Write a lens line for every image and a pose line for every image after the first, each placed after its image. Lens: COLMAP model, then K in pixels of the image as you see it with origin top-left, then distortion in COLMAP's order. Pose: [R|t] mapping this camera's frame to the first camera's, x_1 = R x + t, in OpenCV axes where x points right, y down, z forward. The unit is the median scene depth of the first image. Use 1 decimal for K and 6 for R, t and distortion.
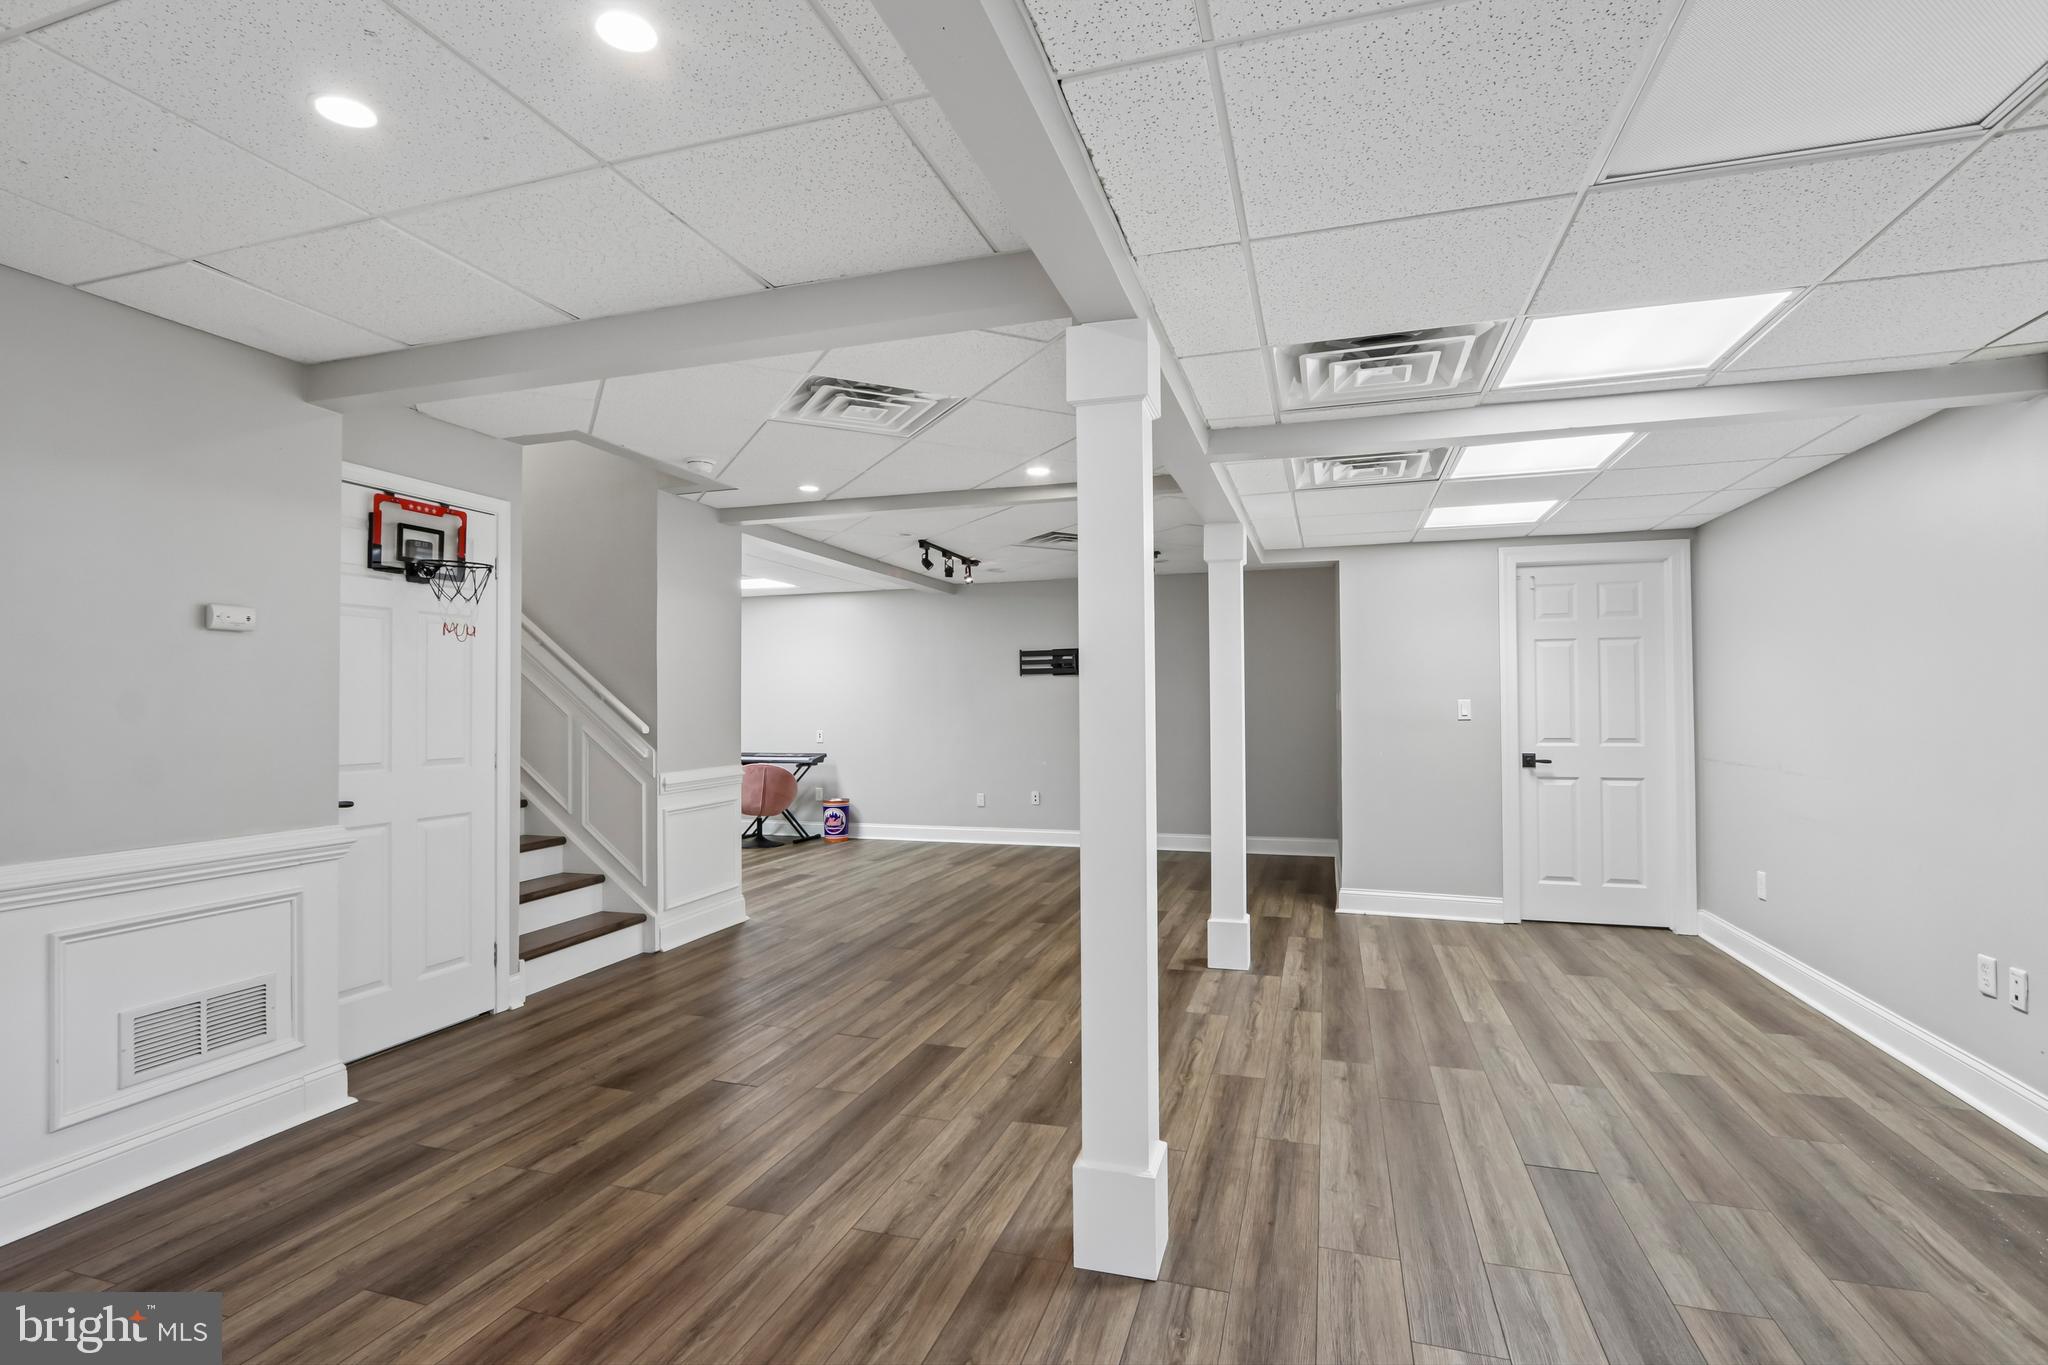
lens RADIAL K [[950.7, 0, 1024.0], [0, 950.7, 682.5], [0, 0, 1]] dist [0.000733, -0.000333]
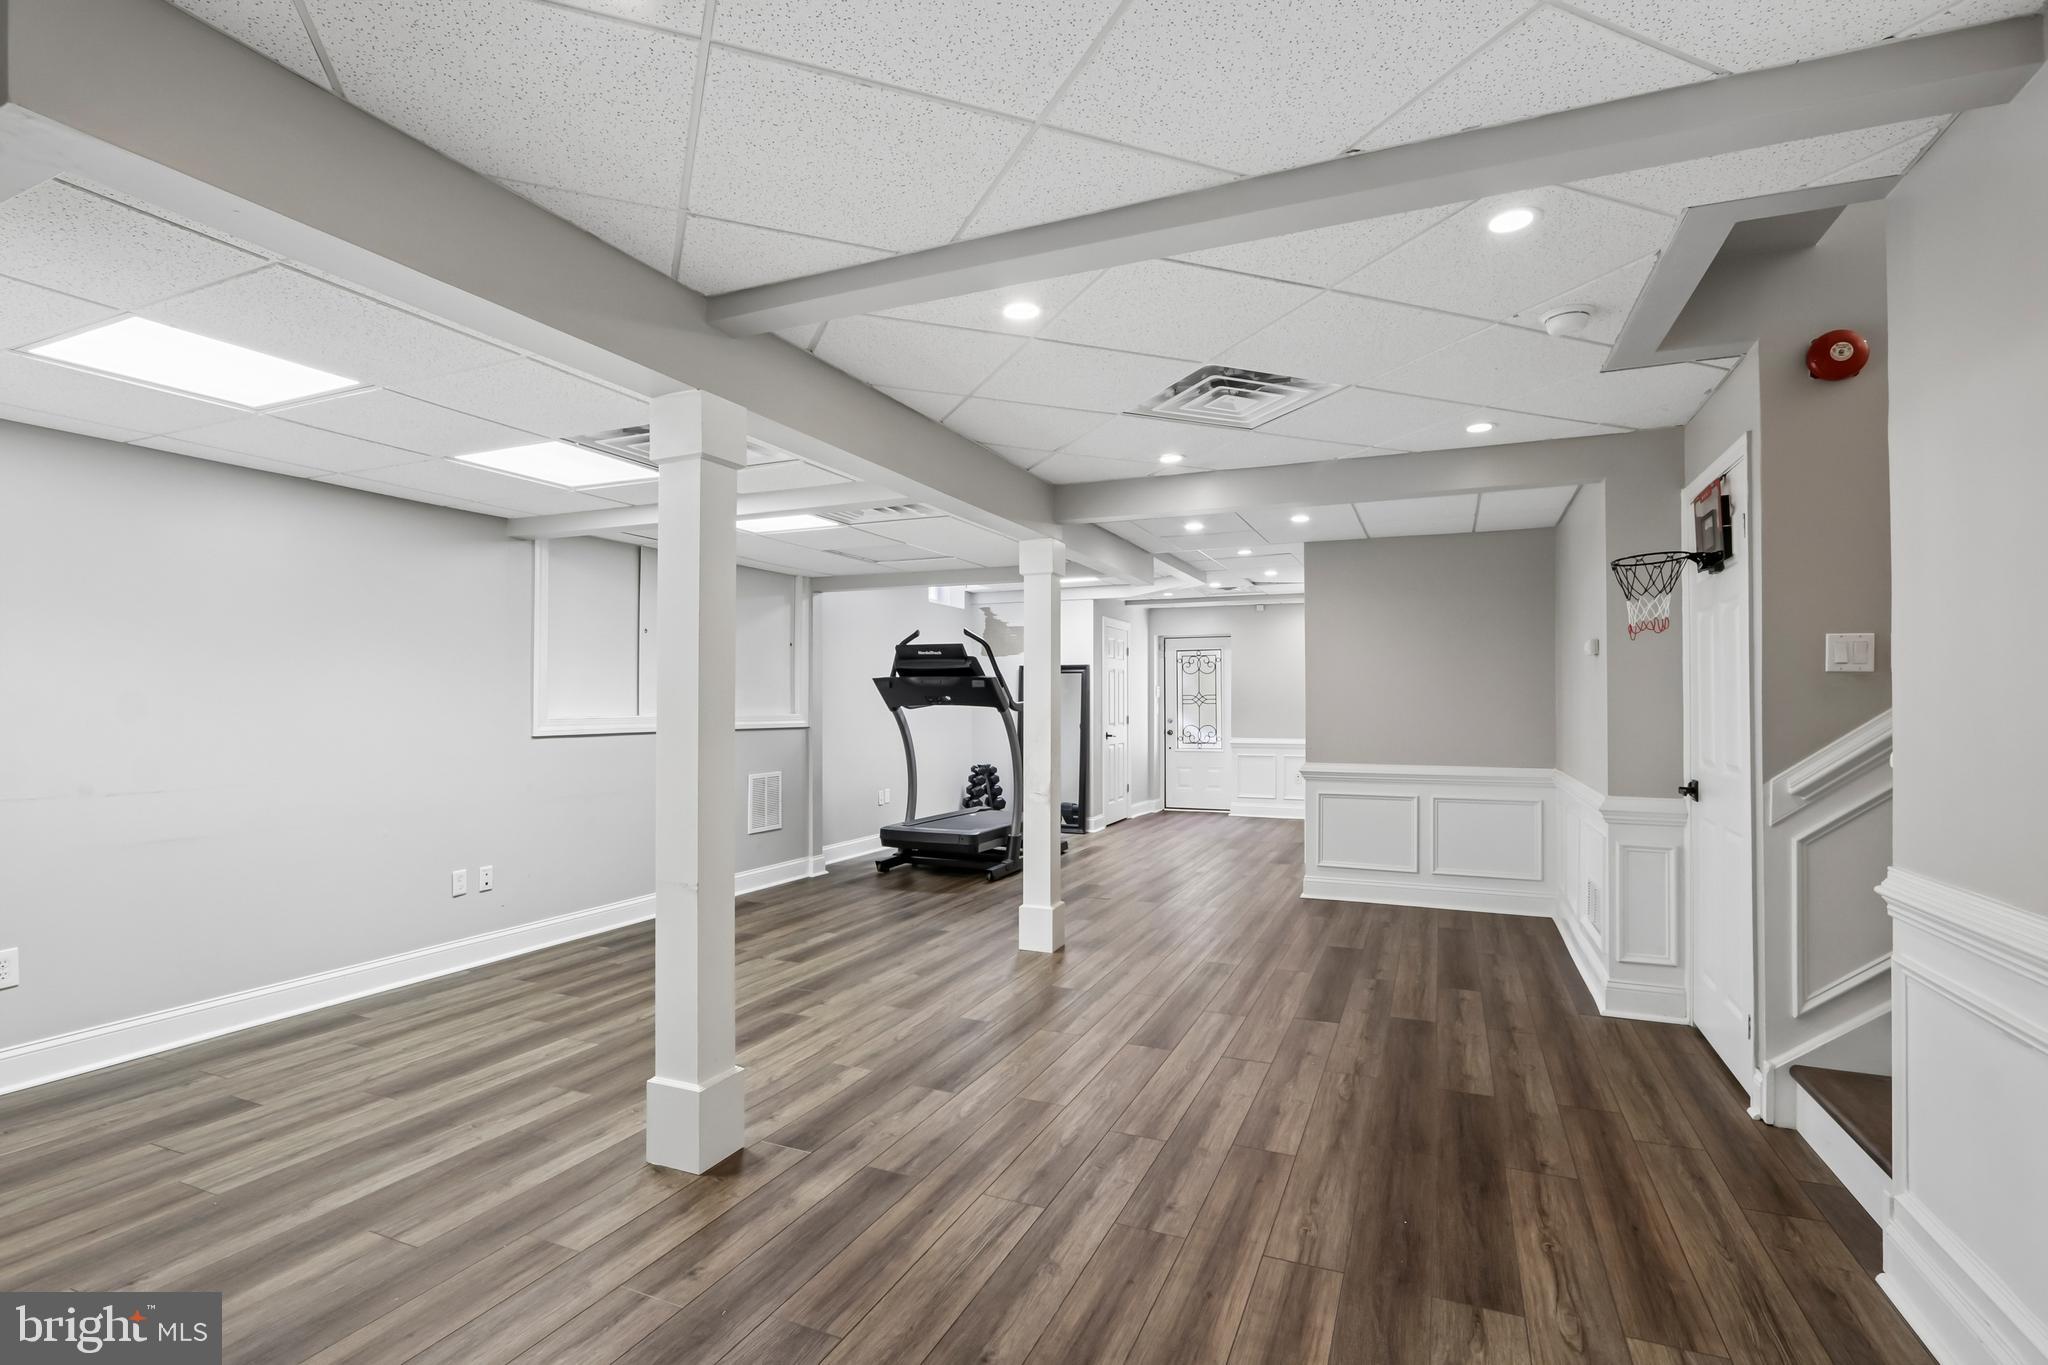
lens RADIAL K [[950.7, 0, 1024.0], [0, 950.7, 682.5], [0, 0, 1]] dist [0.000733, -0.000333]
pose [[-0.994284, 0.007572, 0.106496, -0.060573], [0.002607, 0.998906, -0.046689, 0.044998], [-0.106733, -0.046145, -0.993216, 1.992533]]
